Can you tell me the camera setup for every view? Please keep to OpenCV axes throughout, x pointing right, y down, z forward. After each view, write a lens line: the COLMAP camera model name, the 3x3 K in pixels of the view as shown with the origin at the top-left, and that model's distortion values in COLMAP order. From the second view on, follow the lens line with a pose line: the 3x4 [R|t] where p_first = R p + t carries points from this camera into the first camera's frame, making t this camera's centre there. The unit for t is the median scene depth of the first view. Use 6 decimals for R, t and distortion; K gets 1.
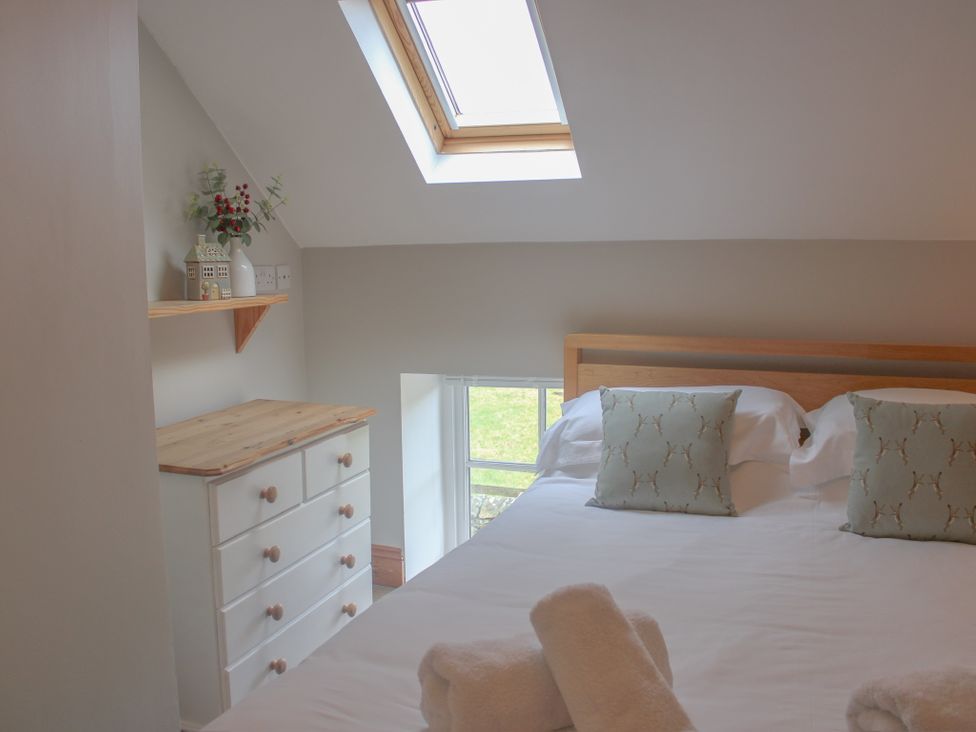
lens RADIAL K [[917.1, 0, 488.5], [0, 917.1, 358.5], [0, 0, 1]] dist [-0.132492, 0.000000]
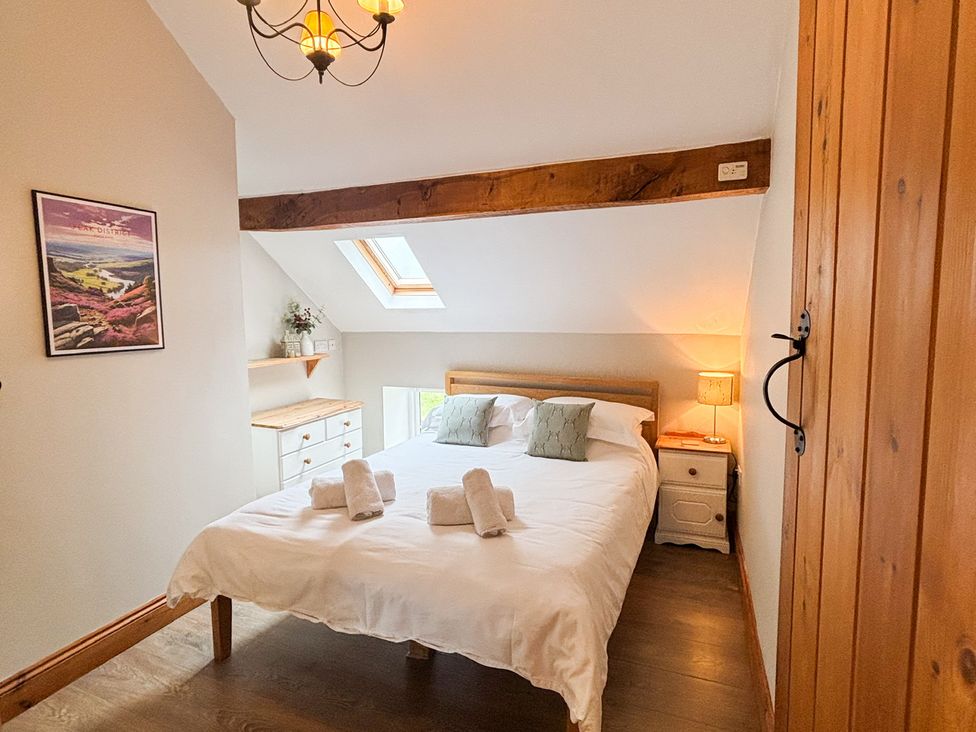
lens RADIAL K [[516.3, 0, 493.1], [0, 516.3, 361.6], [0, 0, 1]] dist [0.010406, 0.000524]
pose [[0.999384, 0.005746, -0.034610, 0.280015], [-0.006338, 0.999835, -0.017015, -0.033039], [0.034507, 0.017224, 0.999256, -0.366743]]
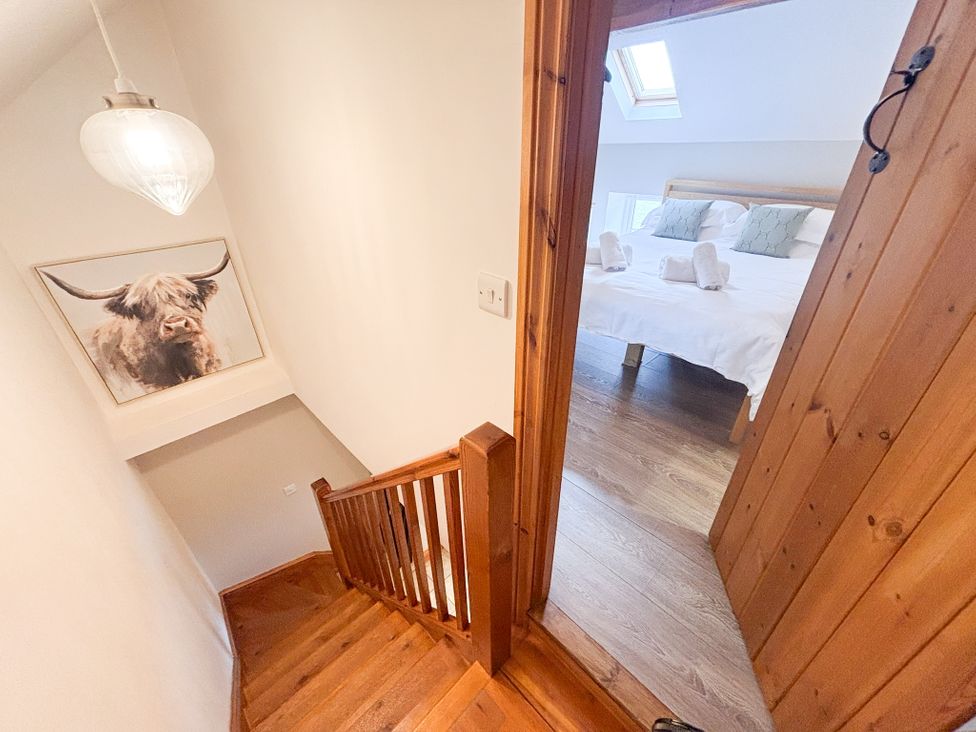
lens RADIAL K [[392.2, 0, 489.9], [0, 392.2, 364.5], [0, 0, 1]] dist [-0.003721, 0.000609]
pose [[0.900439, 0.216547, -0.377250, 0.191009], [-0.050352, 0.913335, 0.404083, 0.038916], [0.432059, -0.344857, 0.833306, -0.516871]]
